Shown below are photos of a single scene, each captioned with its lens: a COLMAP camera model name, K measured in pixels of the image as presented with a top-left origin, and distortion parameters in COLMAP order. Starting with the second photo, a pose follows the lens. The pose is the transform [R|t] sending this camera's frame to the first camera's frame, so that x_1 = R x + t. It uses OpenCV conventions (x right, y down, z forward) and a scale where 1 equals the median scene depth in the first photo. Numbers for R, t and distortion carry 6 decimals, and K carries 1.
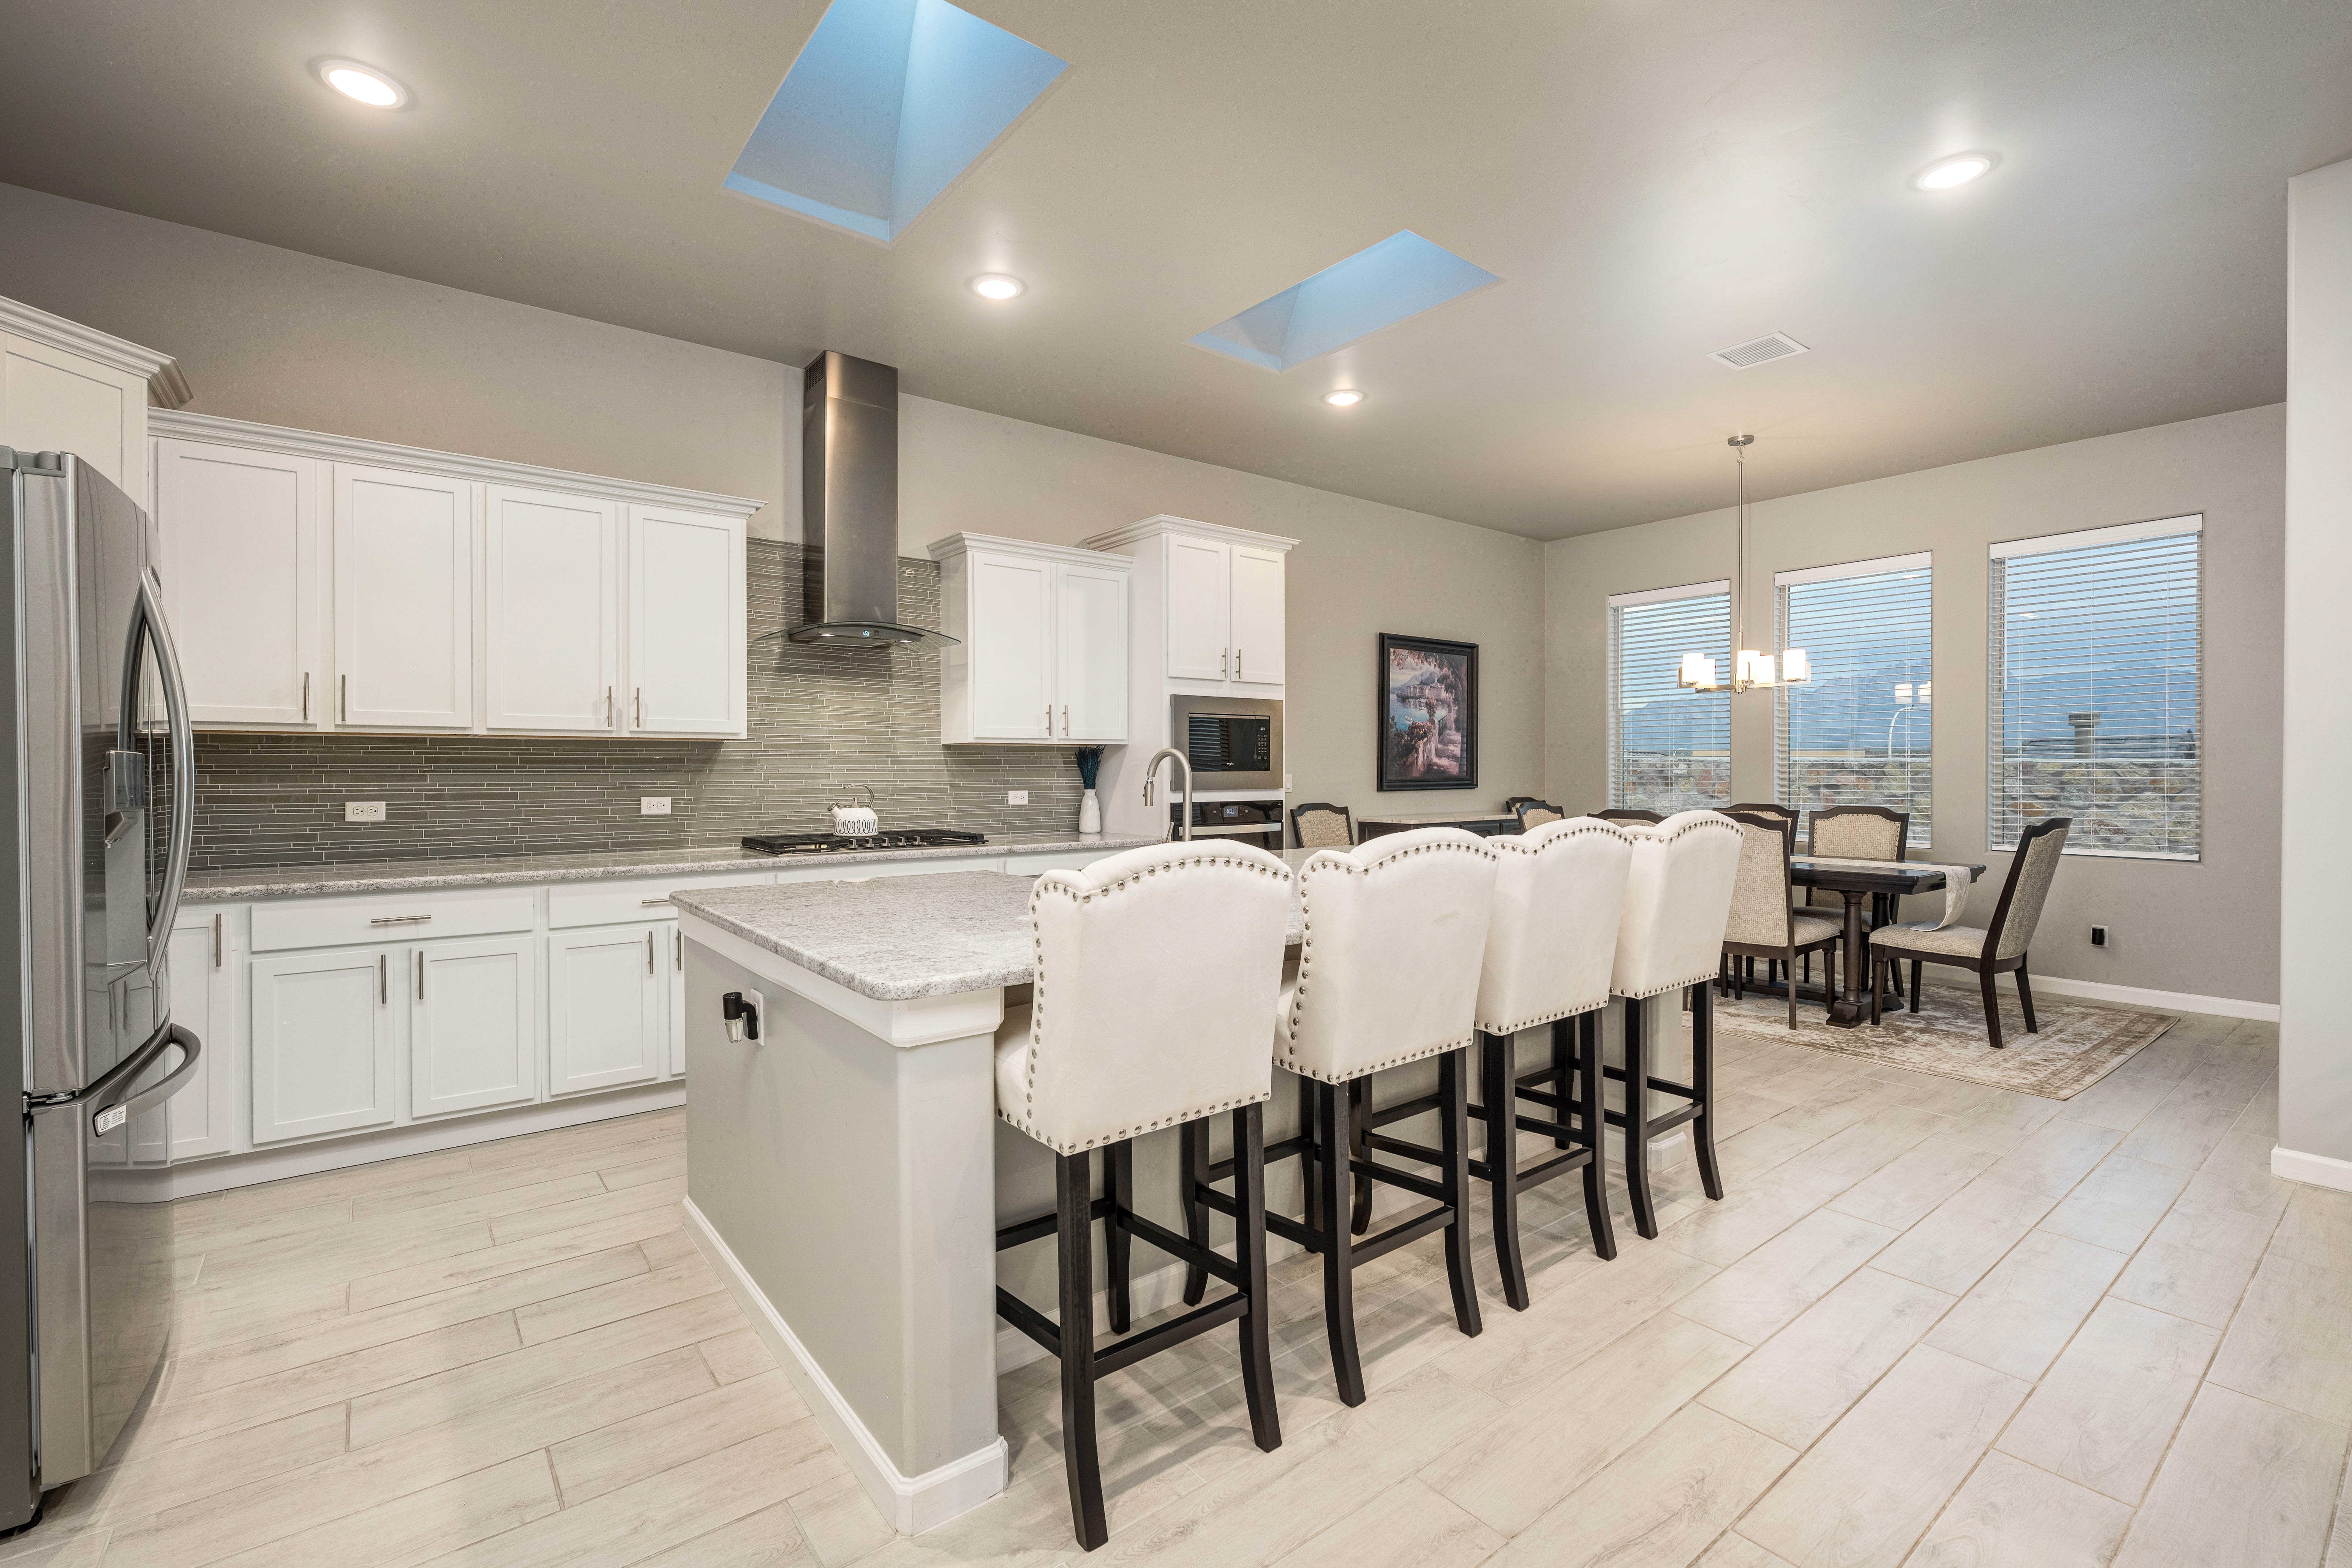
lens RADIAL K [[1042.8, 0, 1157.9], [0, 1042.8, 770.7], [0, 0, 1]] dist [-0.010292, 0.000847]
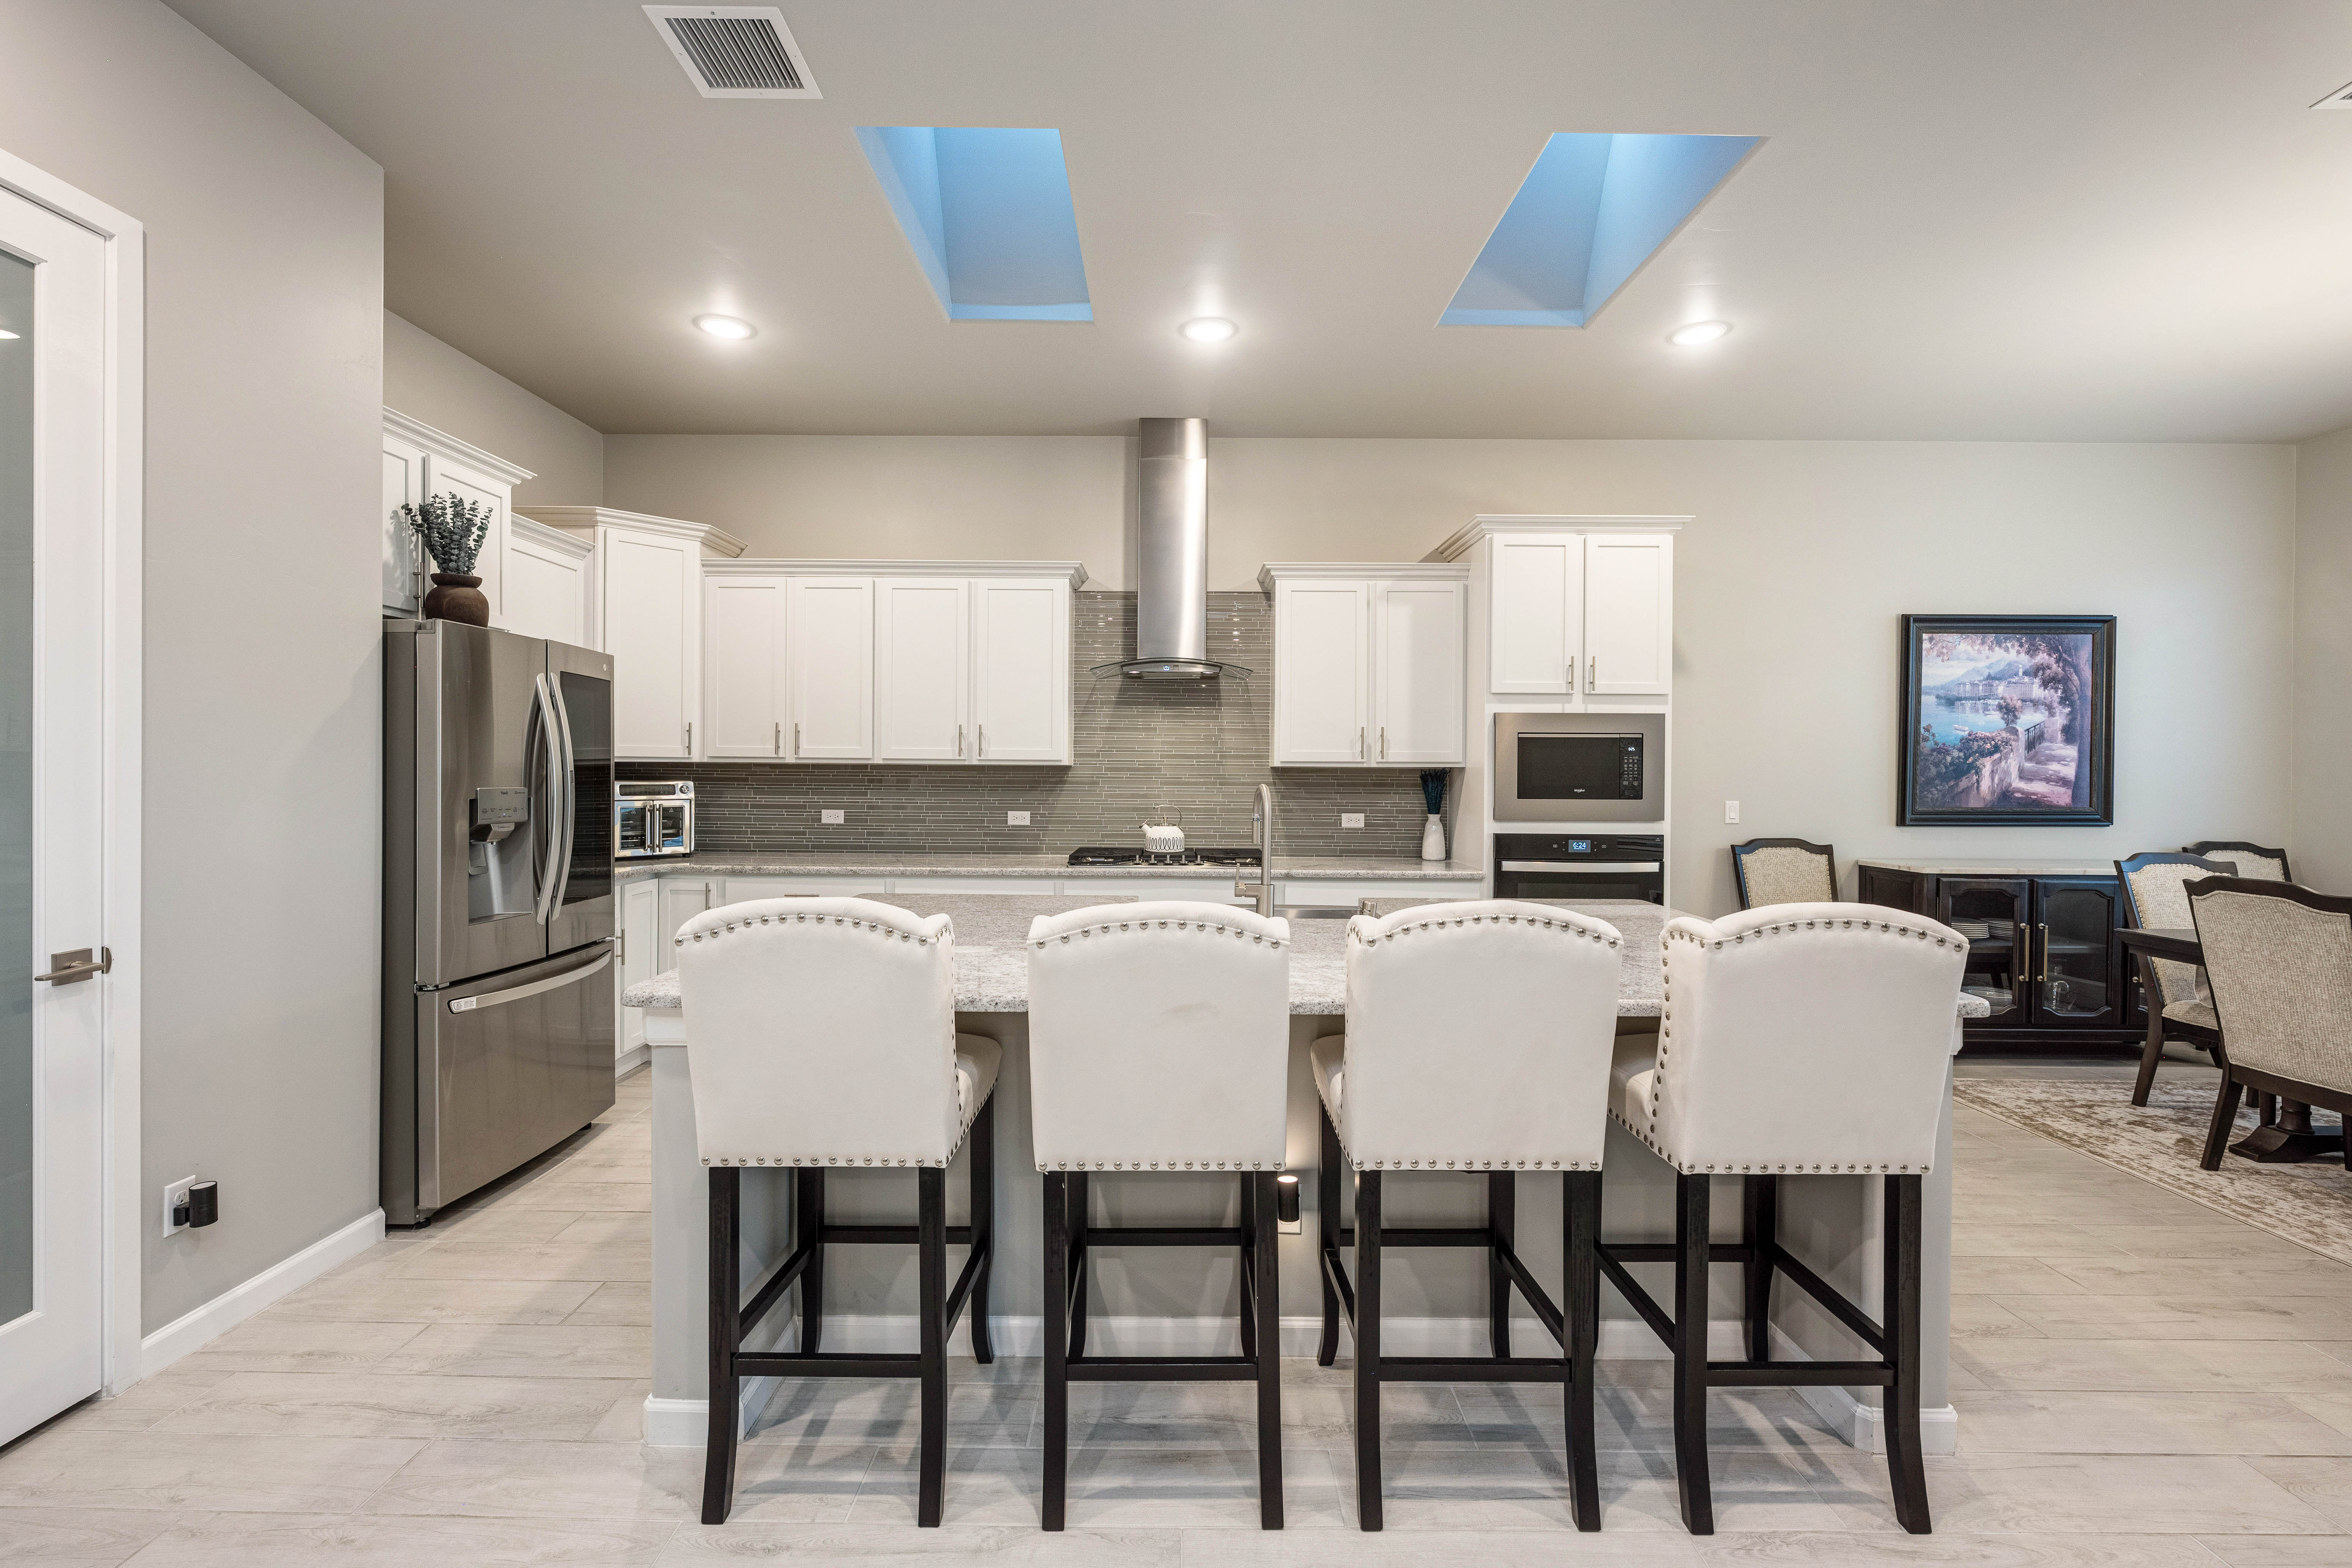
lens RADIAL K [[983.3, 0, 1154.7], [0, 983.3, 783.0], [0, 0, 1]] dist [-0.011696, 0.002584]
pose [[0.784615, 0.015043, -0.619800, 0.304589], [-0.009005, 0.999877, 0.012867, -0.020607], [0.619917, -0.004515, 0.784654, 0.153512]]
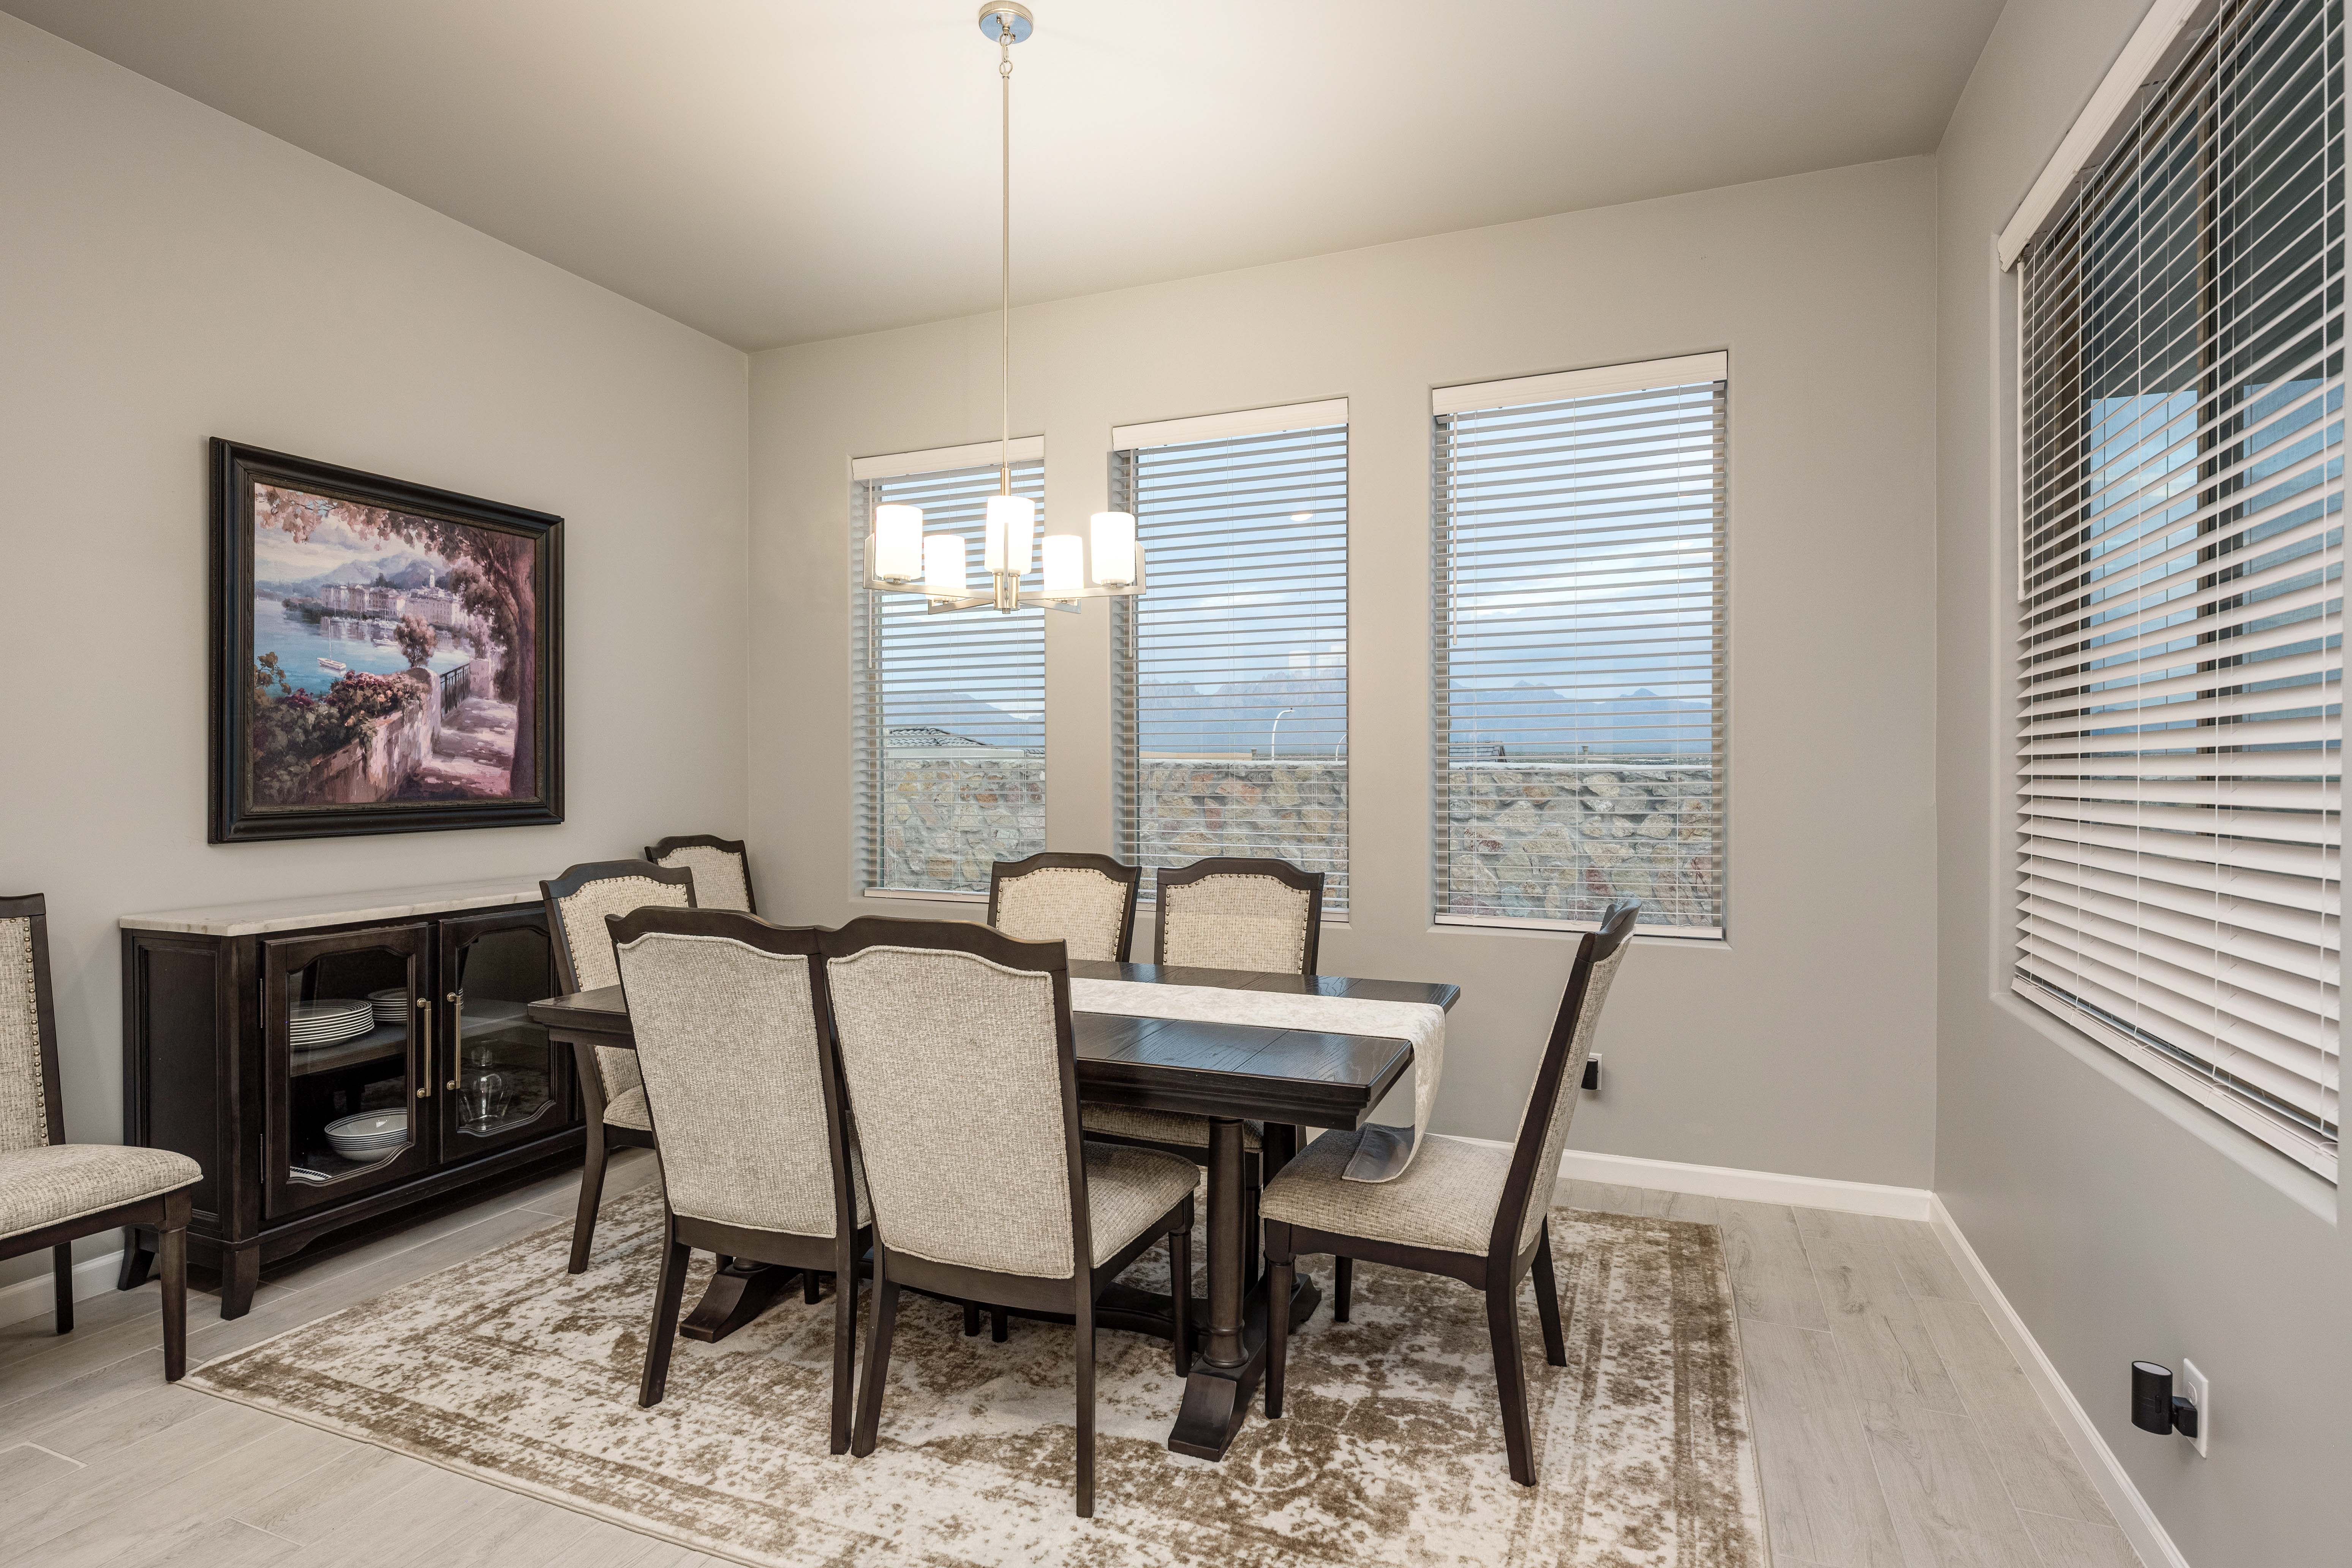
lens RADIAL K [[1187.5, 0, 1184.0], [0, 1187.5, 755.8], [0, 0, 1]] dist [0.011124, 0.000534]
pose [[0.857561, 0.004917, 0.514359, 0.393552], [0.002985, 0.999890, -0.014535, -0.007427], [-0.514373, 0.014000, 0.857452, 0.574379]]
